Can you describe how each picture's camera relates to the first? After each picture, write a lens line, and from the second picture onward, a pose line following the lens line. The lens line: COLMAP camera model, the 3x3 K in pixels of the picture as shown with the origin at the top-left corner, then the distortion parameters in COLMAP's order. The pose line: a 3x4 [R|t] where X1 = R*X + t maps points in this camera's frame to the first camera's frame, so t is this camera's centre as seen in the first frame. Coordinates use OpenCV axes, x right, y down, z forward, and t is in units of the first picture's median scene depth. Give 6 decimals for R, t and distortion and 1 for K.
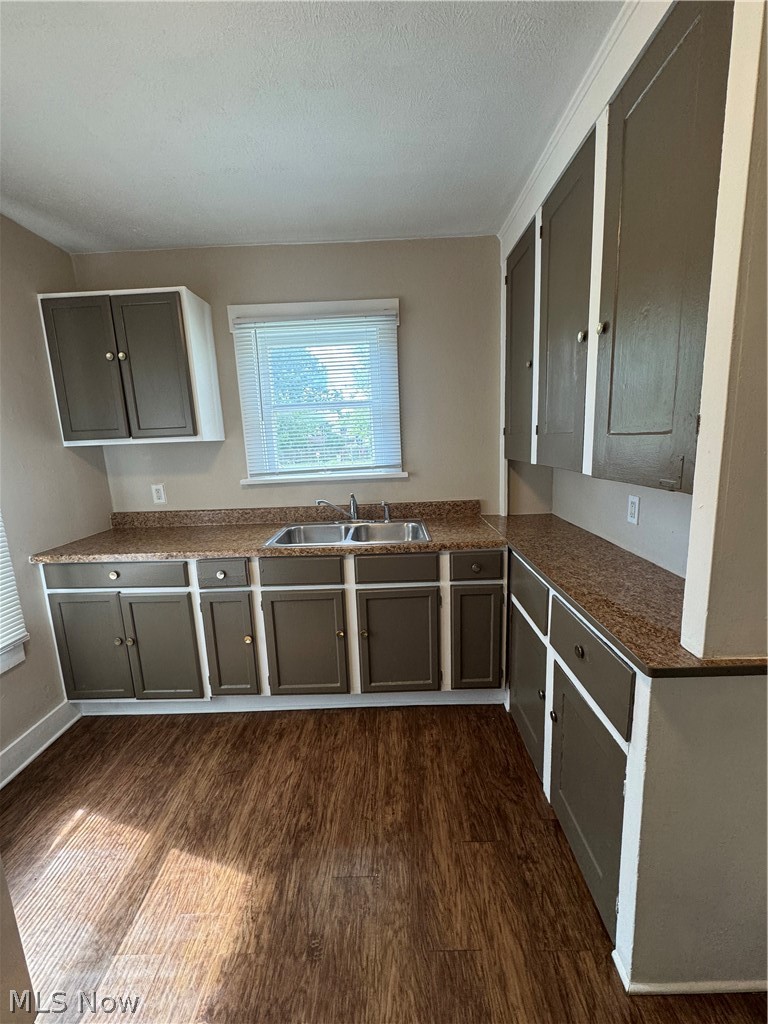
lens RADIAL K [[410.4, 0, 381.6], [0, 410.4, 511.7], [0, 0, 1]] dist [0.000393, -0.000072]
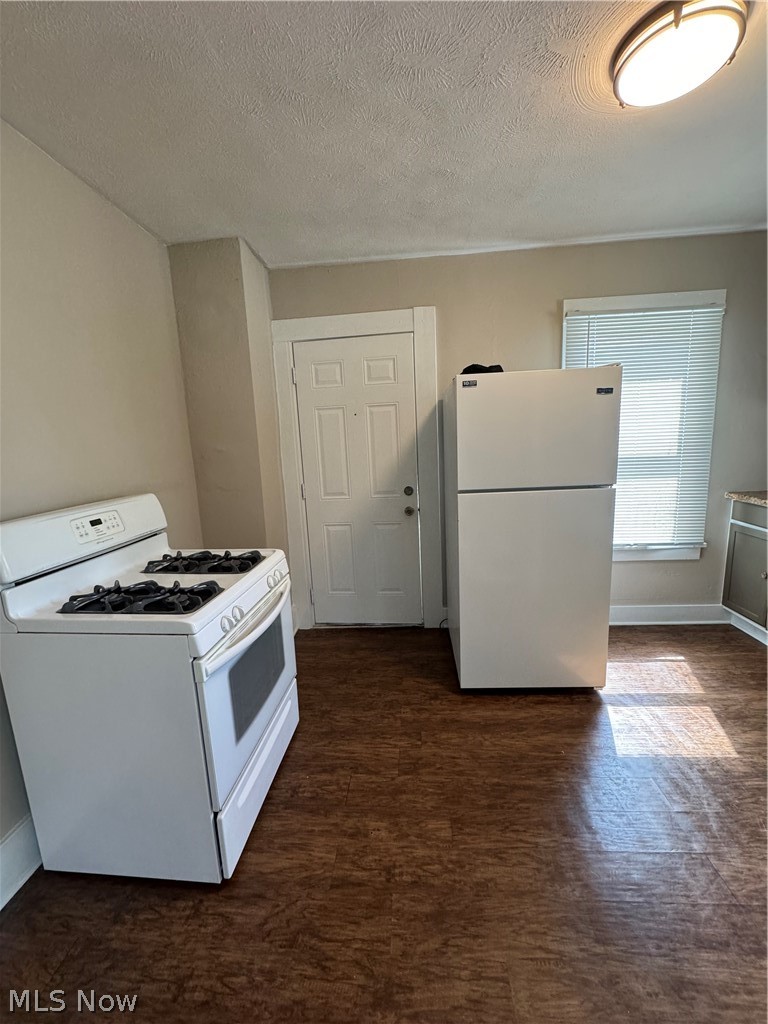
lens RADIAL K [[410.4, 0, 385.3], [0, 410.4, 511.5], [0, 0, 1]] dist [0.000393, -0.000072]
pose [[-0.050503, 0.214595, -0.975397, 0.683153], [-0.128131, 0.967180, 0.219421, 0.017024], [0.990470, 0.136060, -0.021349, -0.125660]]
